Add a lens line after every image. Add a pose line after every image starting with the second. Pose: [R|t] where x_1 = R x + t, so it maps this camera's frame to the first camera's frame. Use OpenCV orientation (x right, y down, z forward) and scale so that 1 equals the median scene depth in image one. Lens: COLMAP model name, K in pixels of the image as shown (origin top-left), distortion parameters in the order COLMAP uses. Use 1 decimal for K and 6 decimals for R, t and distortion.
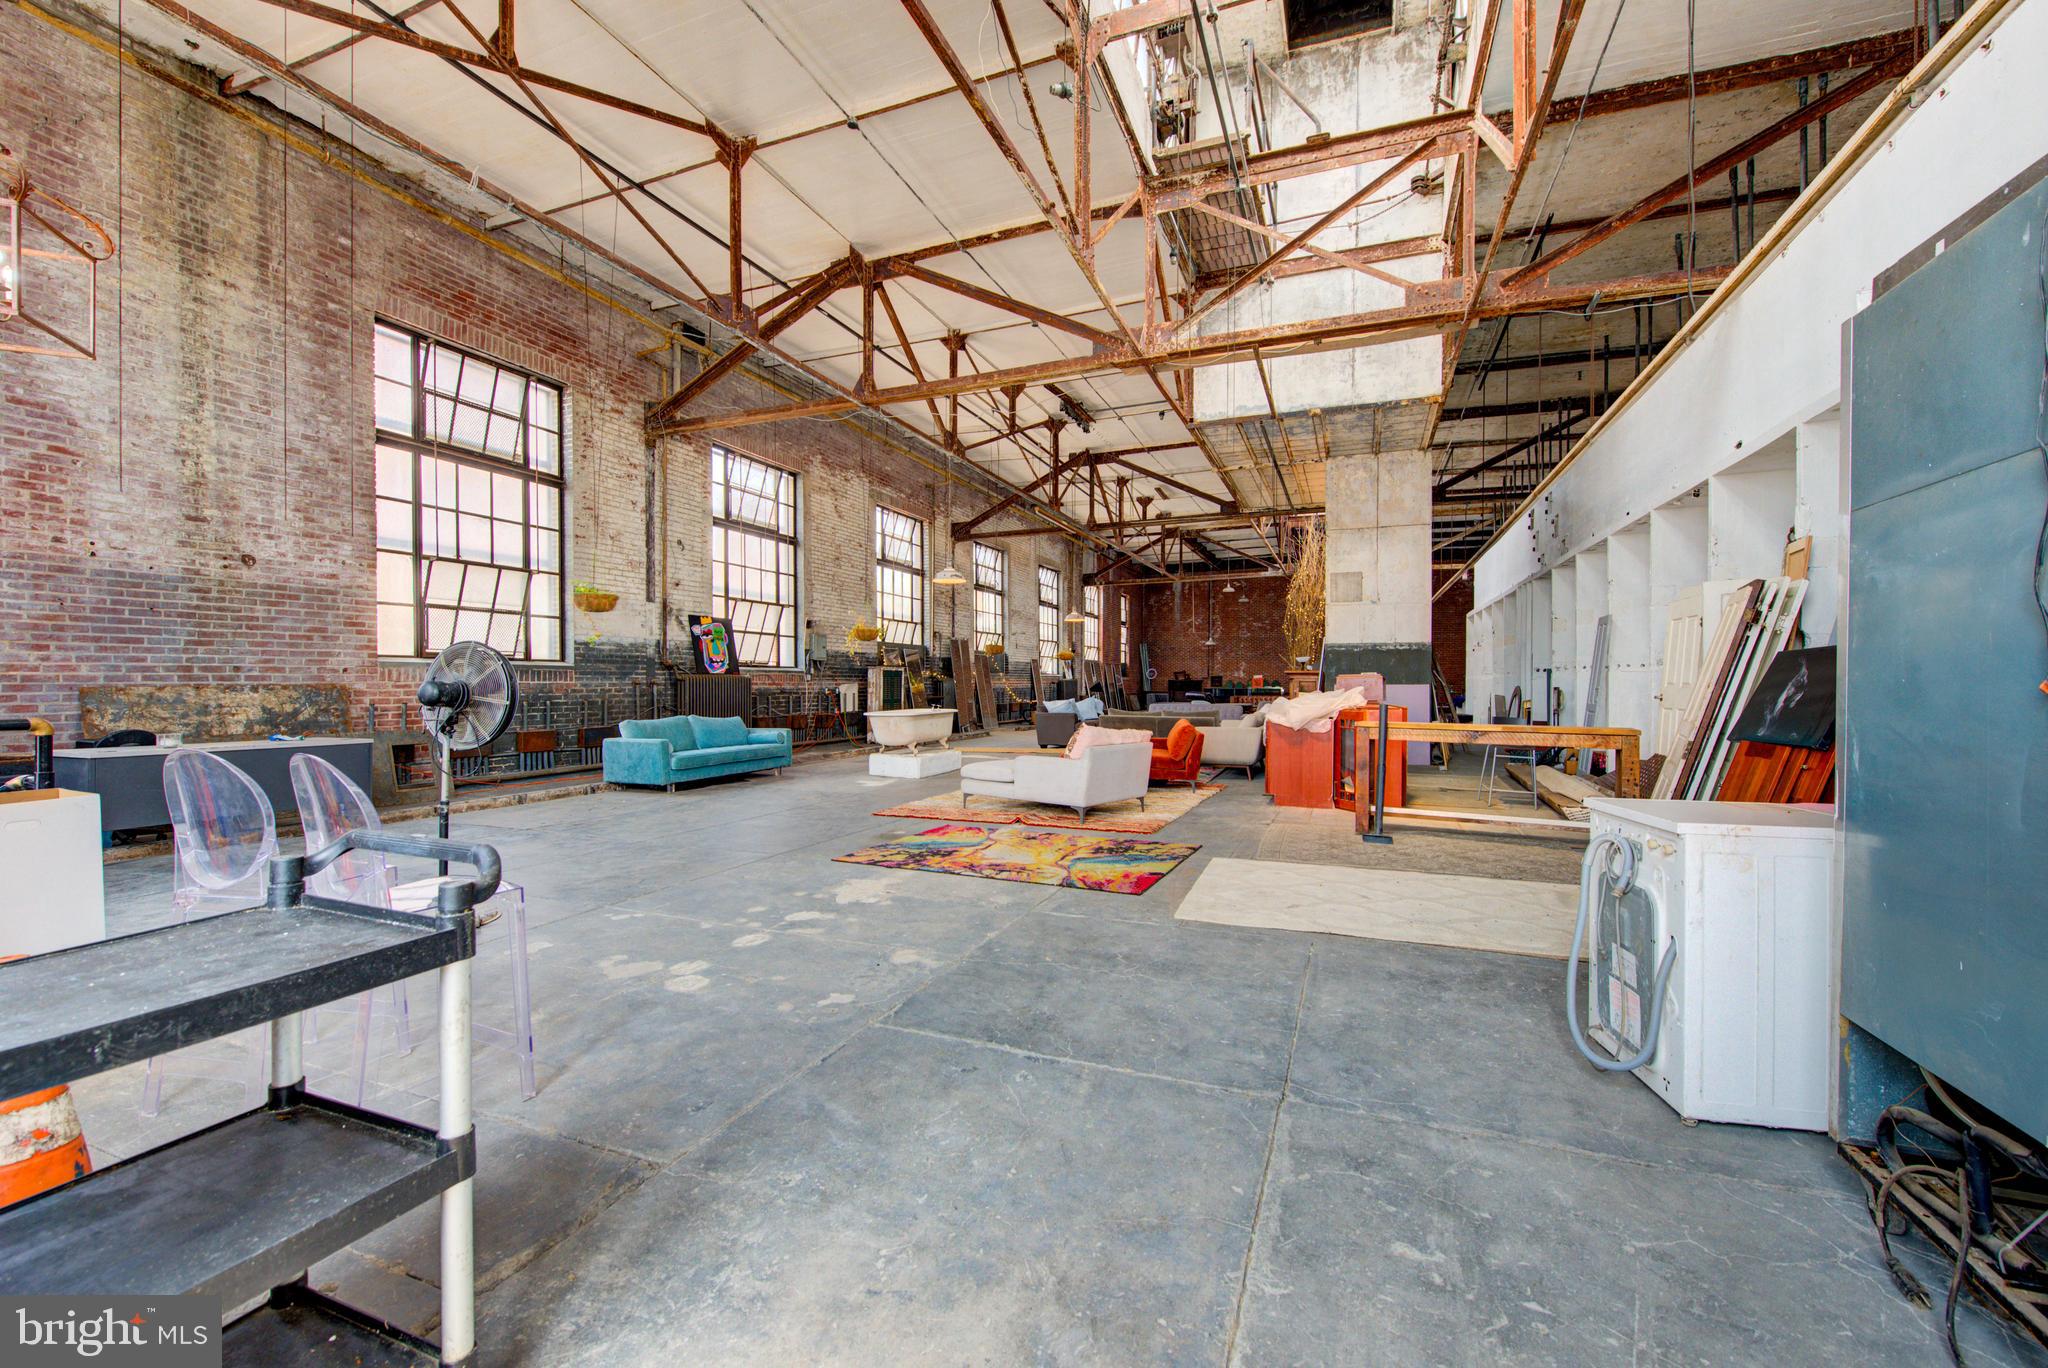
lens RADIAL K [[832.4, 0, 1025.2], [0, 832.4, 694.1], [0, 0, 1]] dist [0.005503, -0.002176]
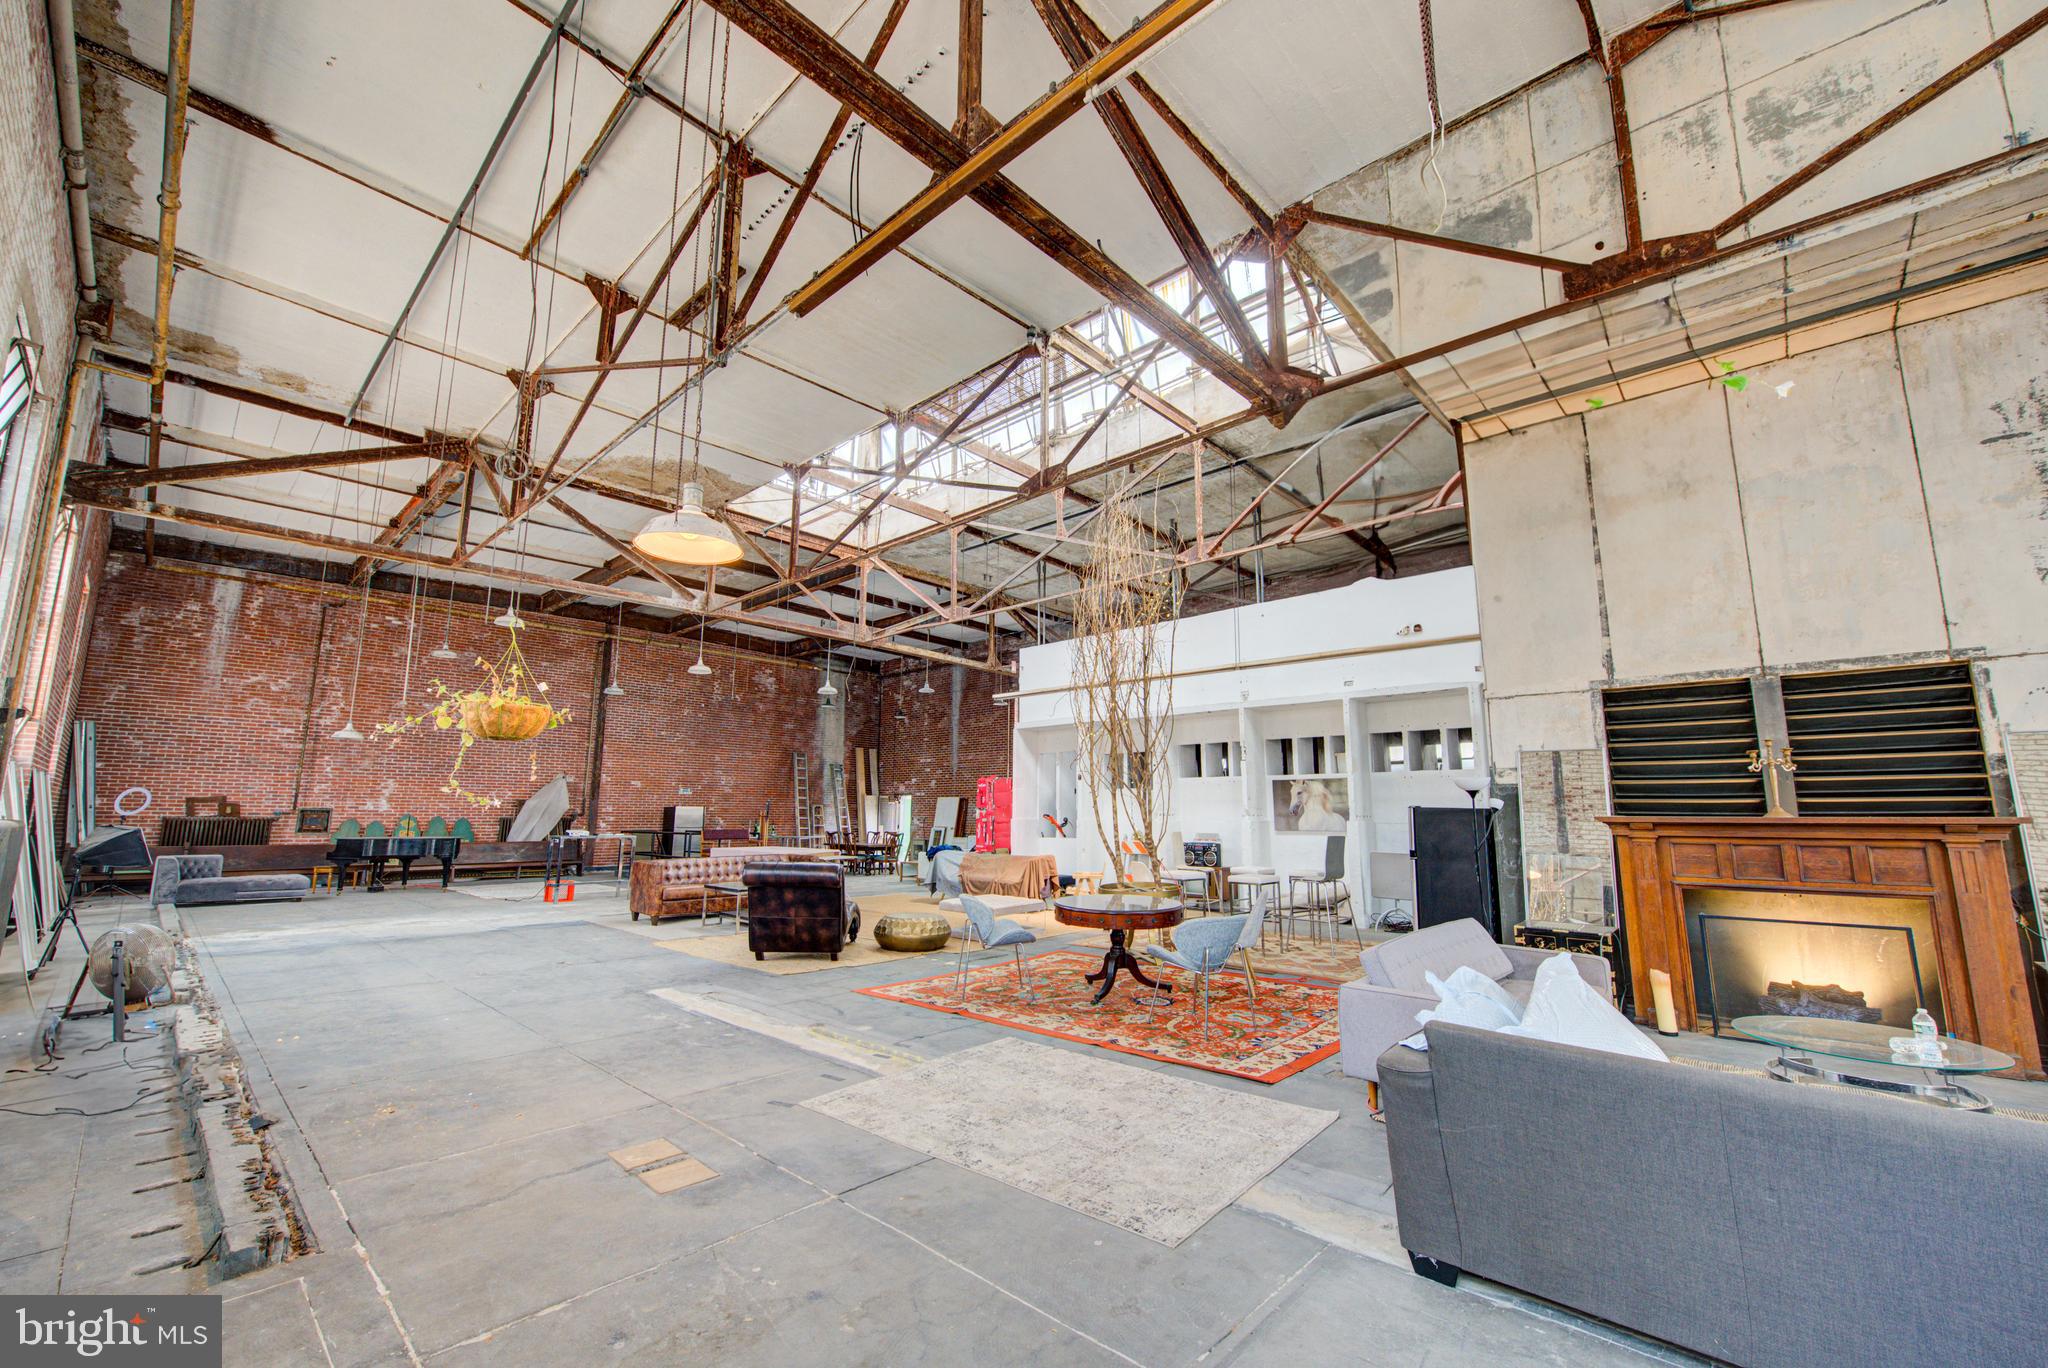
lens RADIAL K [[832.4, 0, 1046.2], [0, 832.4, 687.6], [0, 0, 1]] dist [0.005503, -0.002176]
pose [[0.364523, 0.146536, 0.919593, -0.200736], [0.008394, 0.986984, -0.160602, -0.039781], [-0.931157, 0.066262, 0.358548, 1.727477]]
